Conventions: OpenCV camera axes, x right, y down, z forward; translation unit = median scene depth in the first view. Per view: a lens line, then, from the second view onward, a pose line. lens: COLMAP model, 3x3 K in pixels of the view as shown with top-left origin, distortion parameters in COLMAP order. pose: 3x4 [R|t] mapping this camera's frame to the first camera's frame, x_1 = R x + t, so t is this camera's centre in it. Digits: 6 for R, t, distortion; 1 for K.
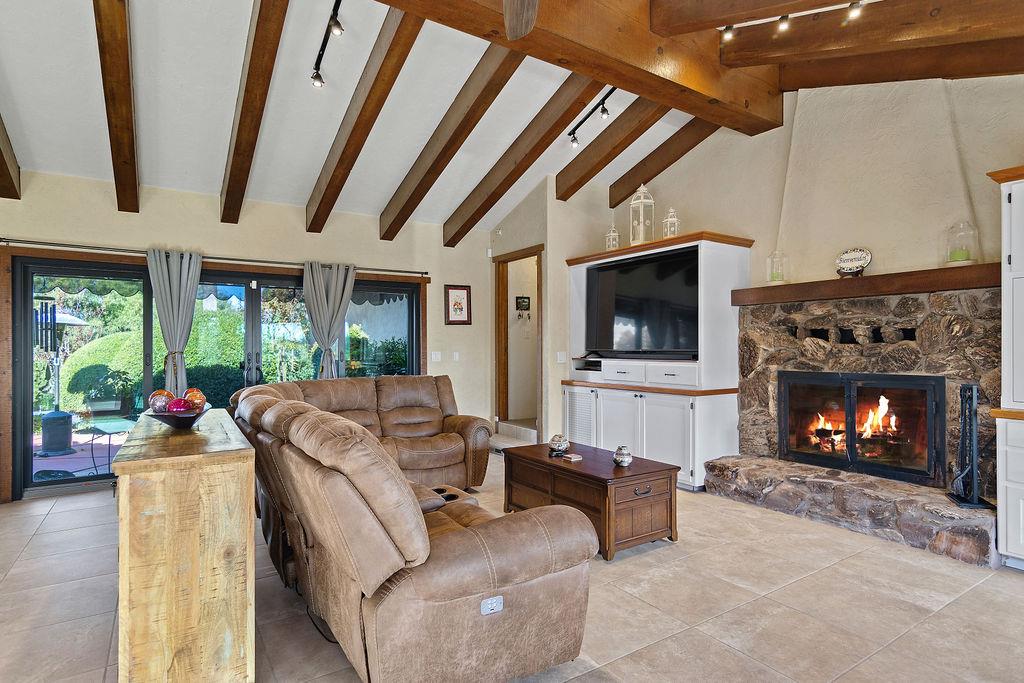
lens RADIAL K [[536.3, 0, 514.1], [0, 536.3, 345.7], [0, 0, 1]] dist [-0.001010, -0.000084]
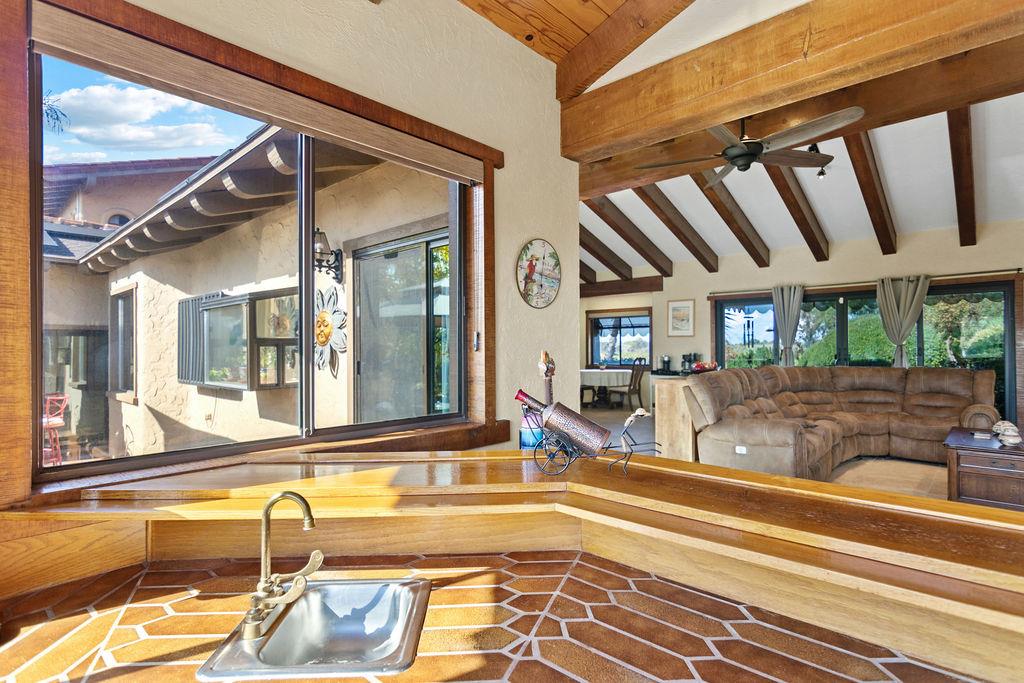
lens RADIAL K [[536.3, 0, 514.1], [0, 536.3, 345.7], [0, 0, 1]] dist [-0.001010, -0.000084]
pose [[0.249444, -0.005662, -0.968373, 0.753203], [0.008851, 0.999954, -0.003567, 0.004221], [0.968349, -0.007681, 0.249482, -0.220740]]
